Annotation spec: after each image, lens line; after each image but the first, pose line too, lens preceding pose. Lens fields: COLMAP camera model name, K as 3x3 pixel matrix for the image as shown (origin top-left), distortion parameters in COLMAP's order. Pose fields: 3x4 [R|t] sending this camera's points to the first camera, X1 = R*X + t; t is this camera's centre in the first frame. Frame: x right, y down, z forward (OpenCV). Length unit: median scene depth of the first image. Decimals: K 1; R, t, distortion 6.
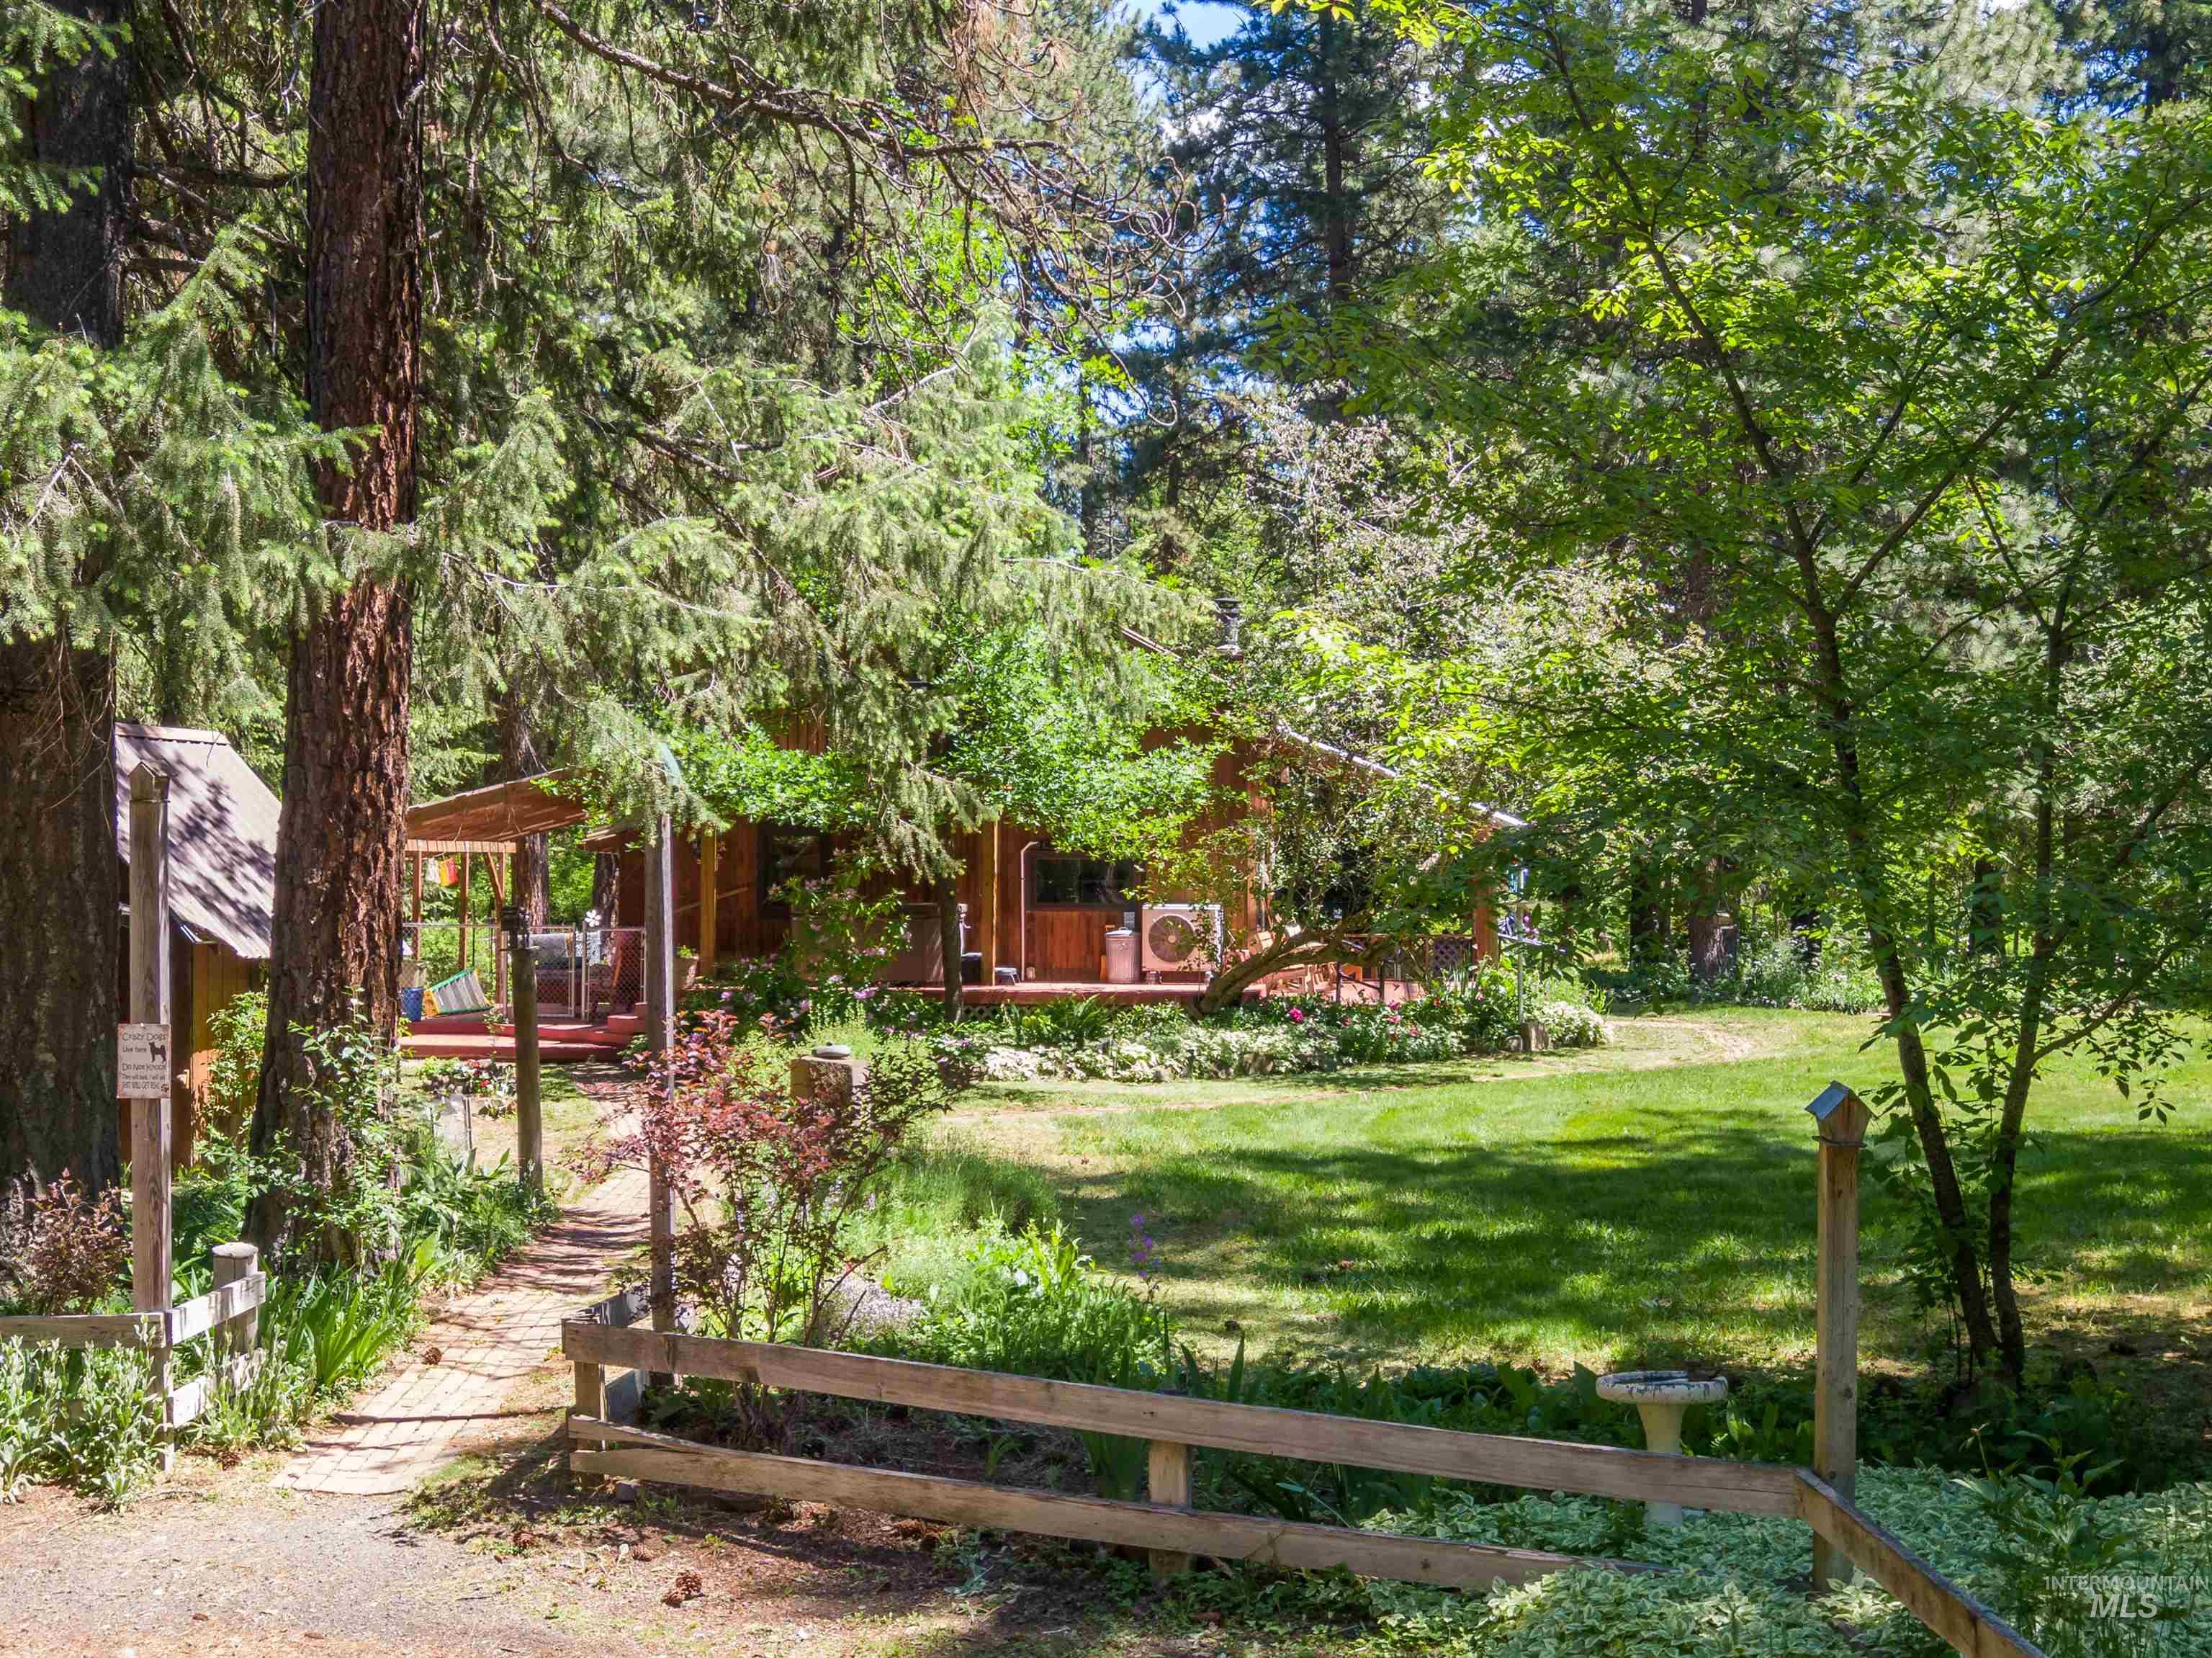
lens RADIAL K [[3033.4, 0, 1105.8], [0, 3033.4, 829.6], [0, 0, 1]] dist [-0.039220, 0.000000]
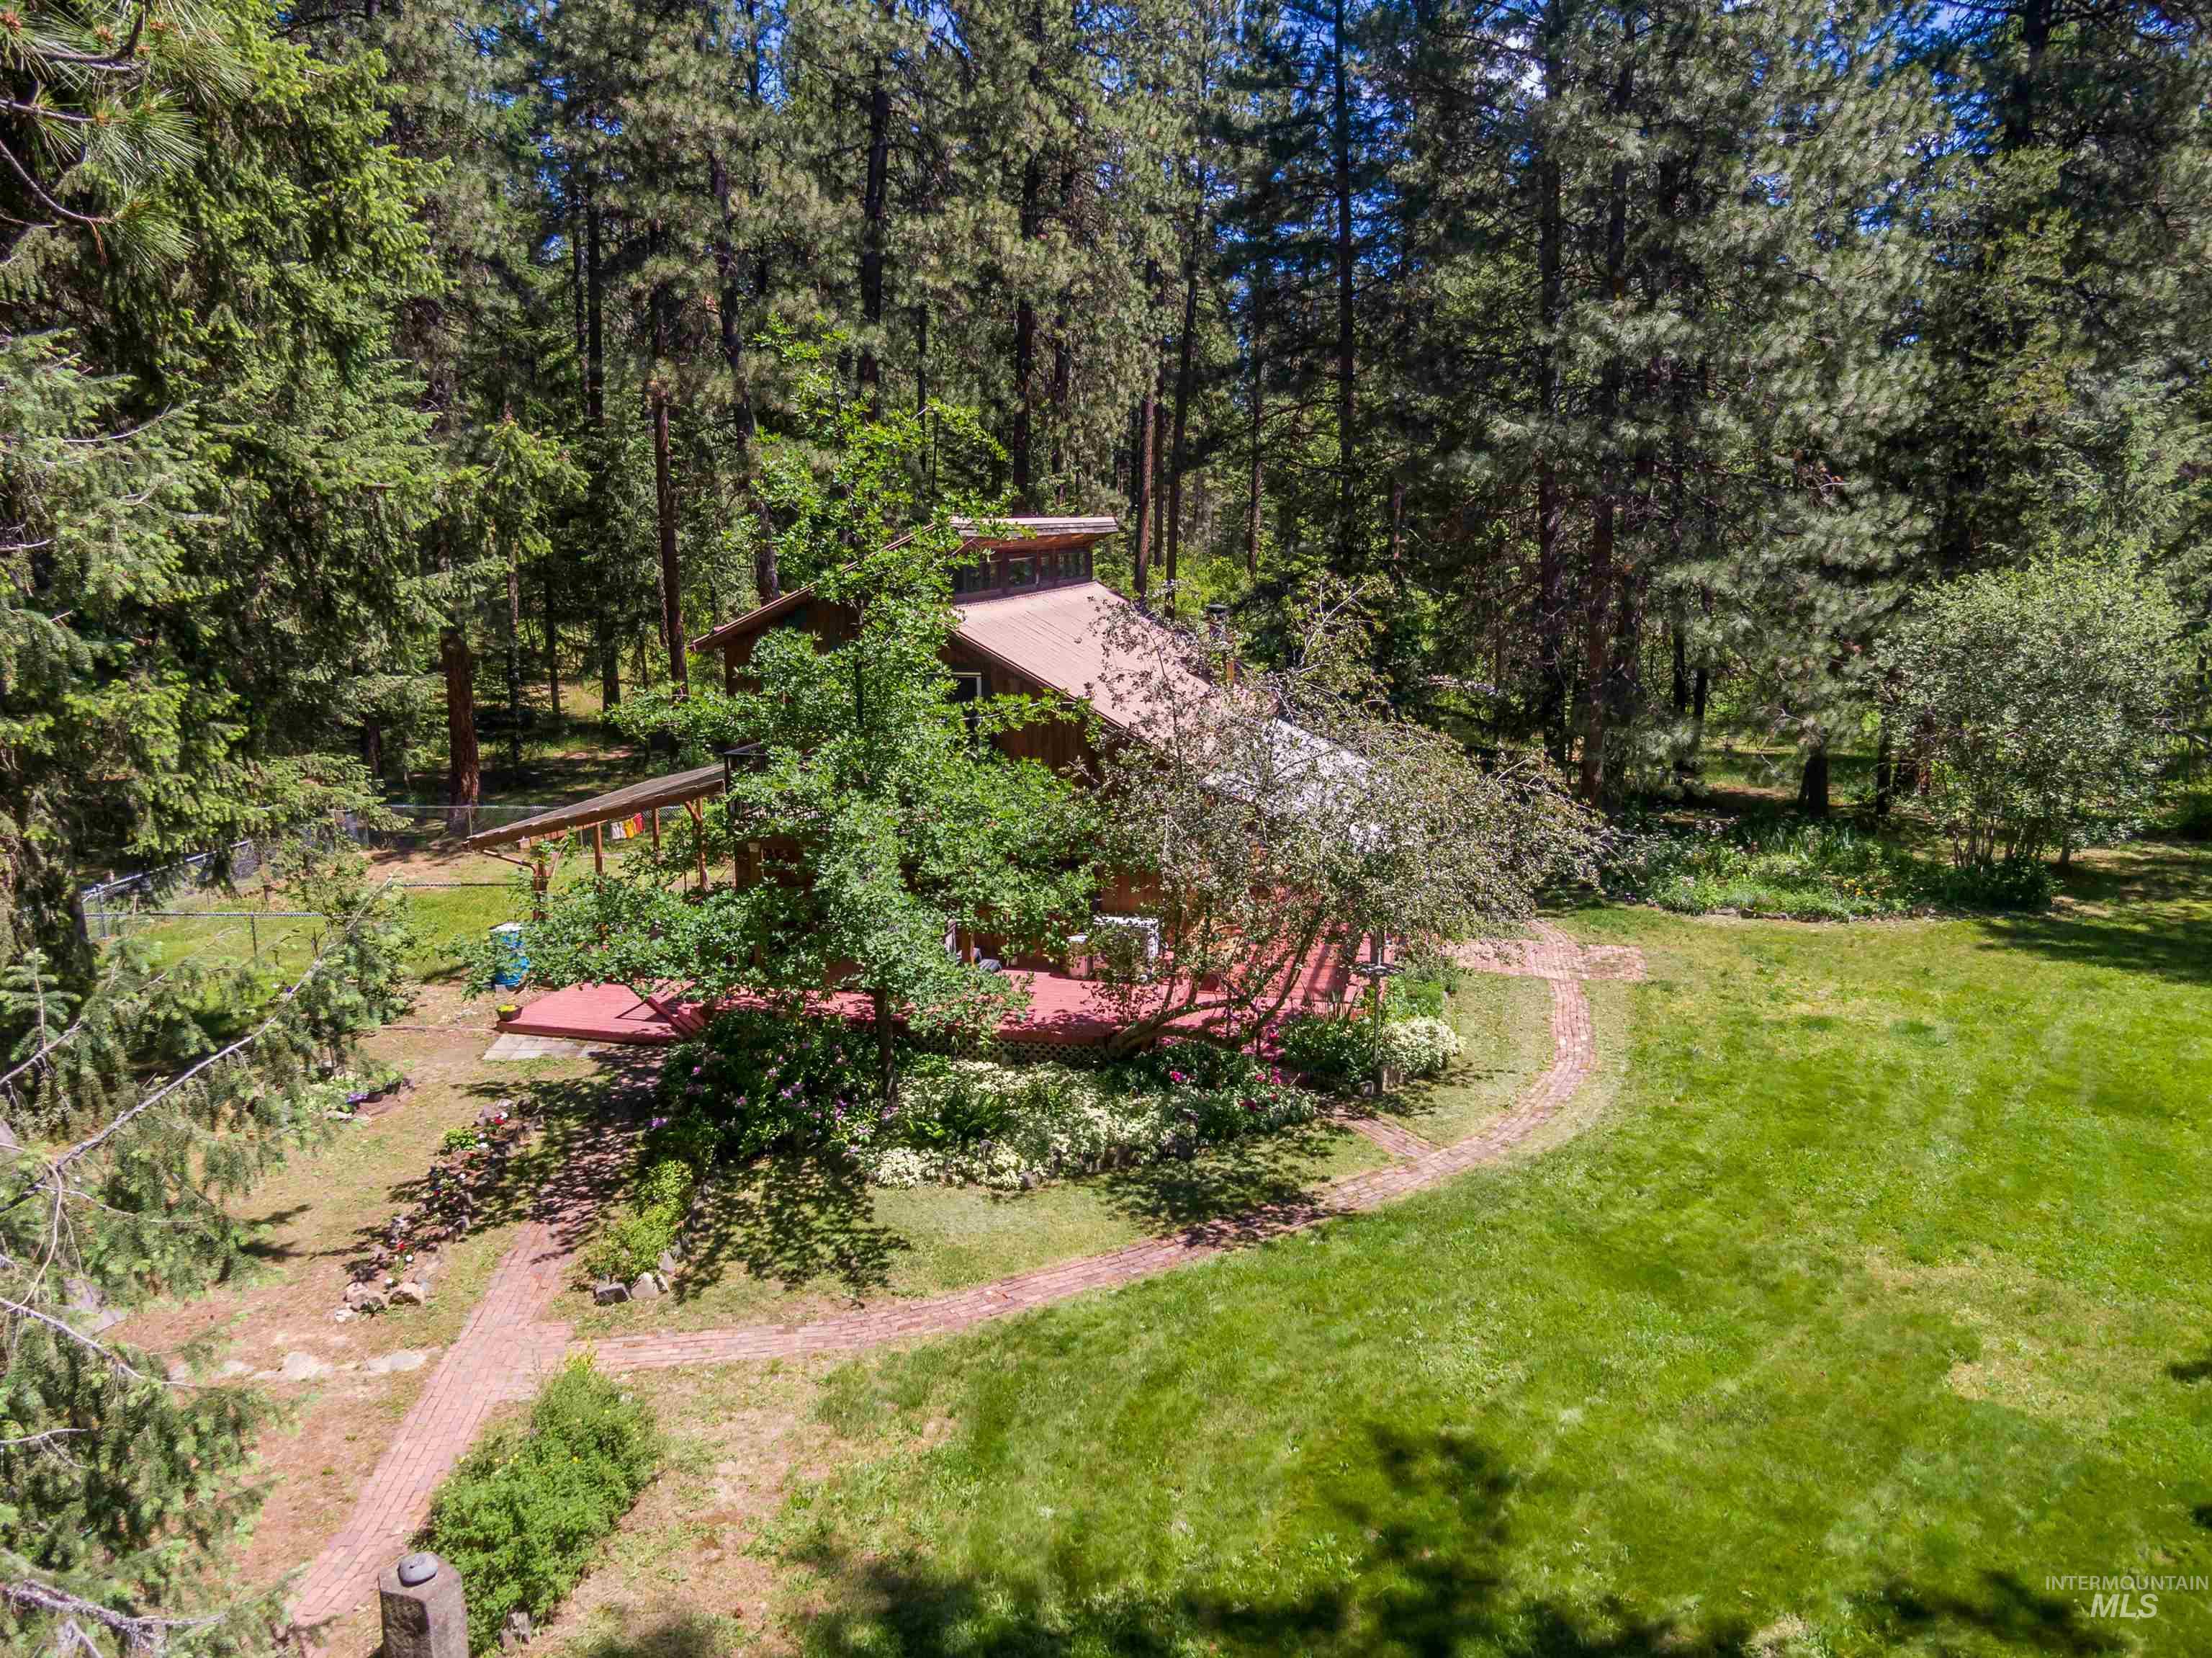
lens RADIAL K [[1605.0, 0, 1107.5], [0, 1605.0, 830.4], [0, 0, 1]] dist [0.005866, -0.008758]
pose [[0.990281, 0.017899, -0.137922, 0.130889], [0.010719, 0.978911, 0.204004, -0.176342], [0.138665, -0.203499, 0.969206, 0.431321]]
